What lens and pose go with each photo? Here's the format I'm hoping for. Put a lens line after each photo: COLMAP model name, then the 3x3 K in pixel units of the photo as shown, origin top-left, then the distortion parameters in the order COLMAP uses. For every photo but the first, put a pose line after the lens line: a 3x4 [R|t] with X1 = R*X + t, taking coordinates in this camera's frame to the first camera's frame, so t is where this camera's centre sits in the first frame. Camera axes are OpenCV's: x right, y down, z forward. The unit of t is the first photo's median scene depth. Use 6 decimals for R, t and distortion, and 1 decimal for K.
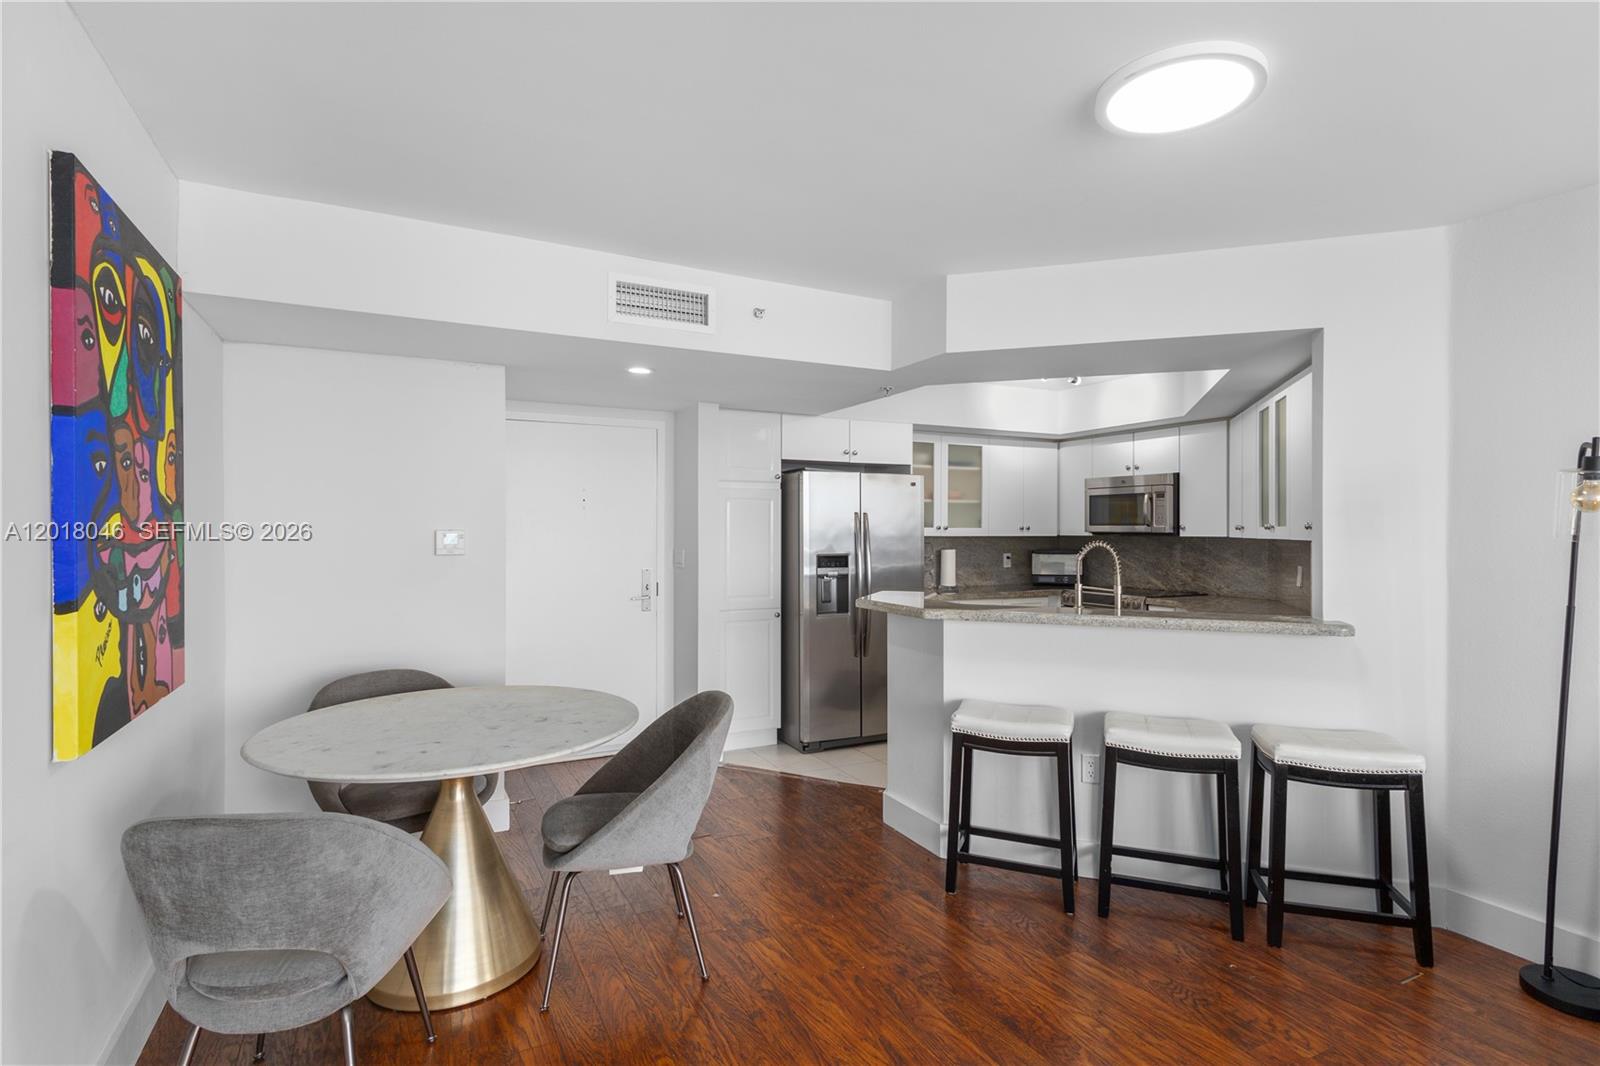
lens RADIAL K [[776.1, 0, 800.0], [0, 776.1, 533.0], [0, 0, 1]] dist [-0.056550, -0.000232]
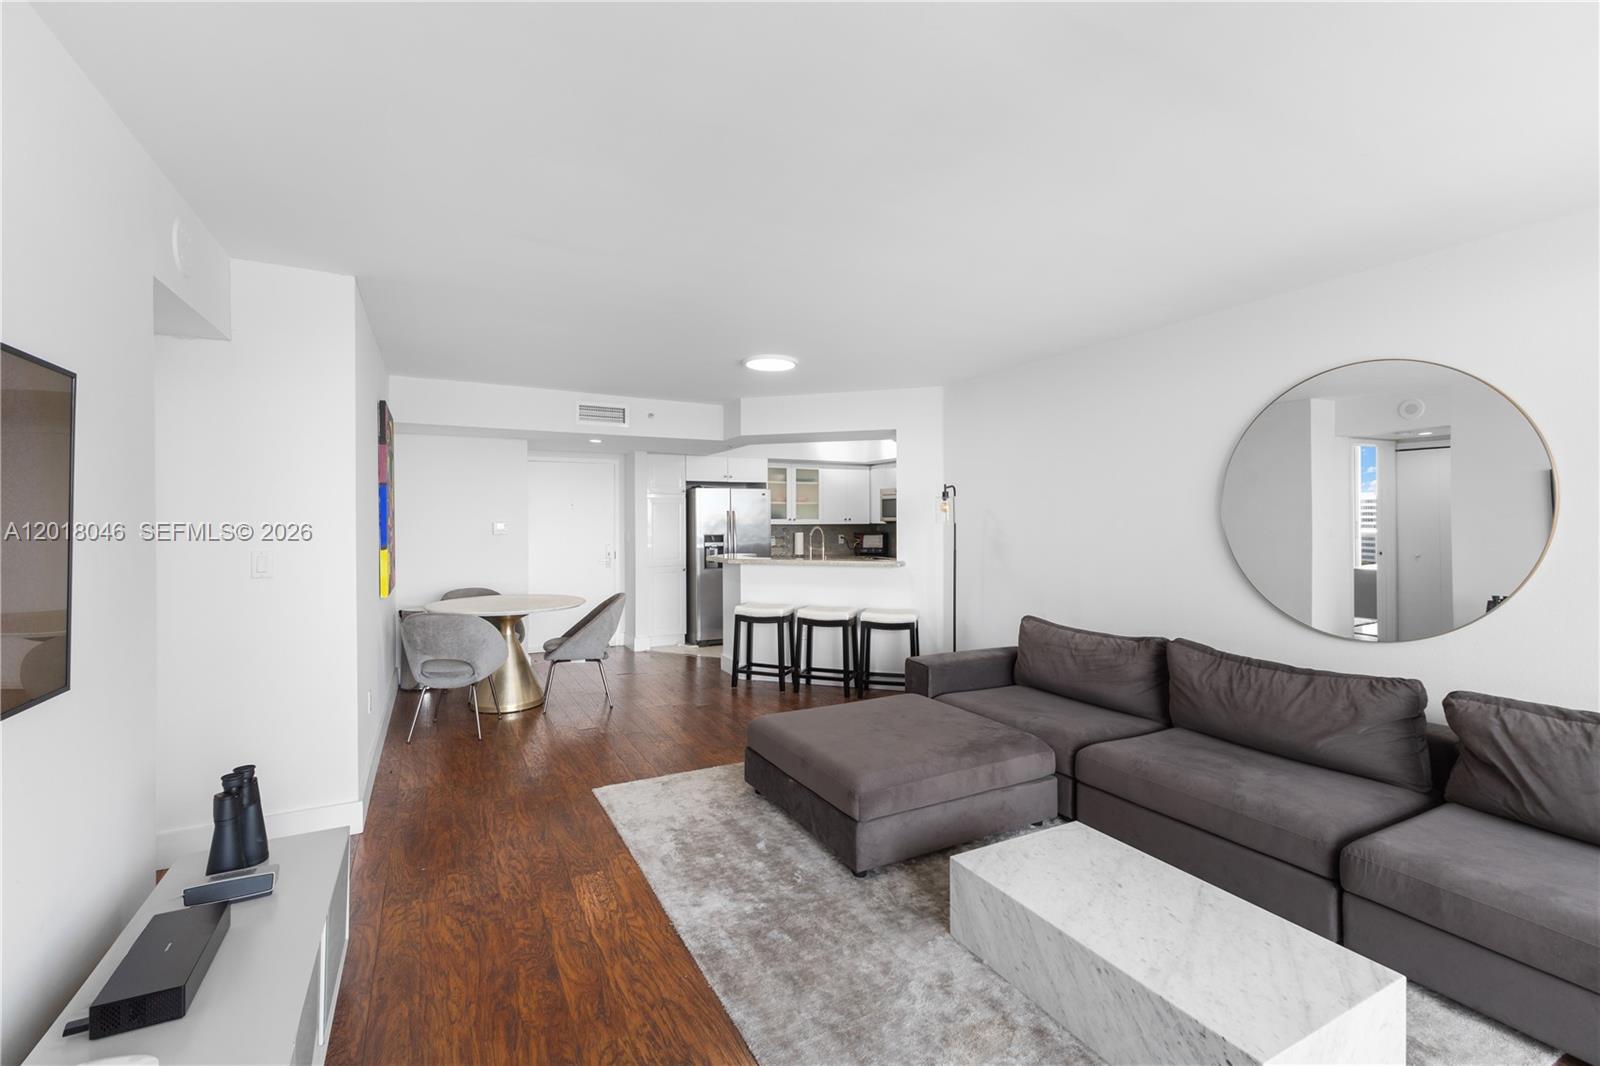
lens RADIAL K [[682.0, 0, 791.8], [0, 682.0, 527.7], [0, 0, 1]] dist [0.000136, -0.001003]
pose [[0.999951, -0.004698, 0.008748, 0.203655], [0.004634, 0.999963, 0.007307, 0.000941], [-0.008782, -0.007266, 0.999935, -0.553290]]
